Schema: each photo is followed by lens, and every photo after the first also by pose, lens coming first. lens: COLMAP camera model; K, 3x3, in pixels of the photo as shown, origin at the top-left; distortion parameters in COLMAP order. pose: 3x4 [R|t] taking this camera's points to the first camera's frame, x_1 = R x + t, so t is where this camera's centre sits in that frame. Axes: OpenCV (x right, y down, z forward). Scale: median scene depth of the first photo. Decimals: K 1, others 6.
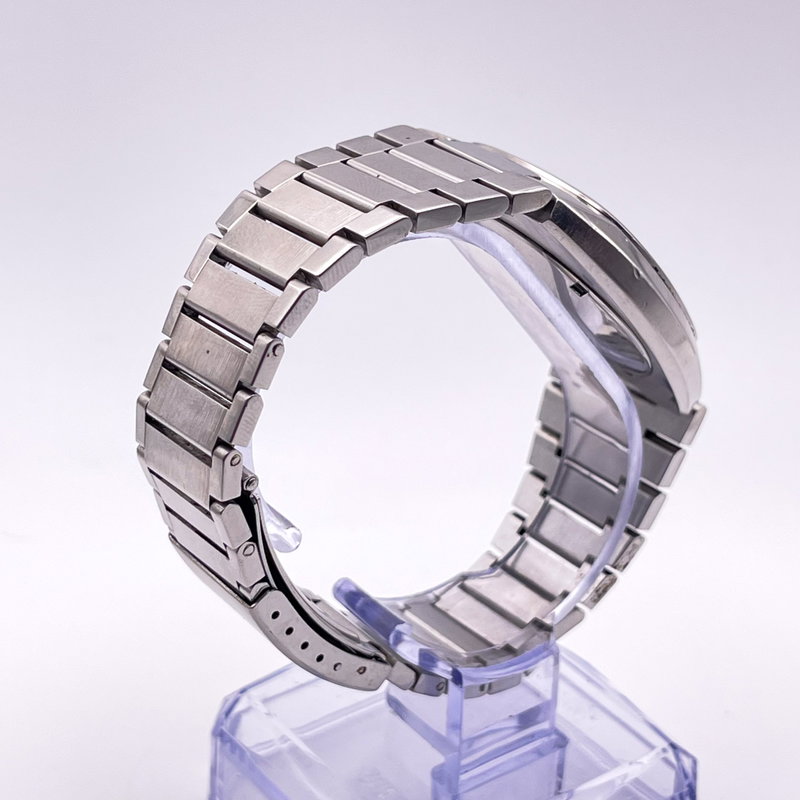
lens RADIAL K [[1939.1, 0, 400.0], [0, 1939.1, 400.0], [0, 0, 1]] dist [-0.484067, -0.229644]
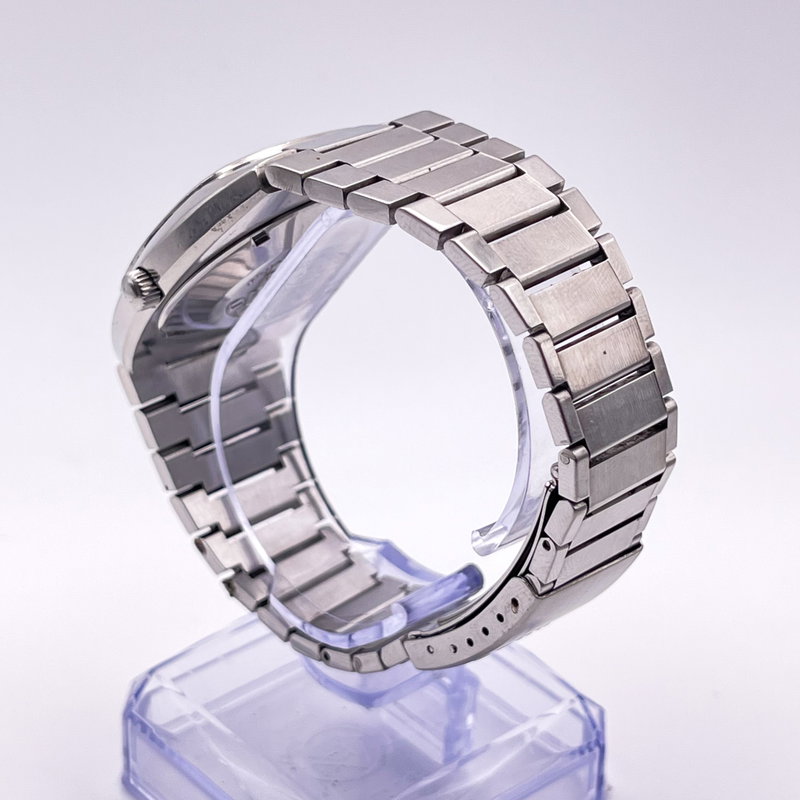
lens RADIAL K [[1939.1, 0, 400.0], [0, 1939.1, 400.0], [0, 0, 1]] dist [-0.484067, -0.229644]
pose [[-0.087085, -0.514910, 0.852810, -0.920721], [0.454528, 0.741226, 0.493952, -0.528462], [-0.886465, 0.430642, 0.169491, 0.911417]]
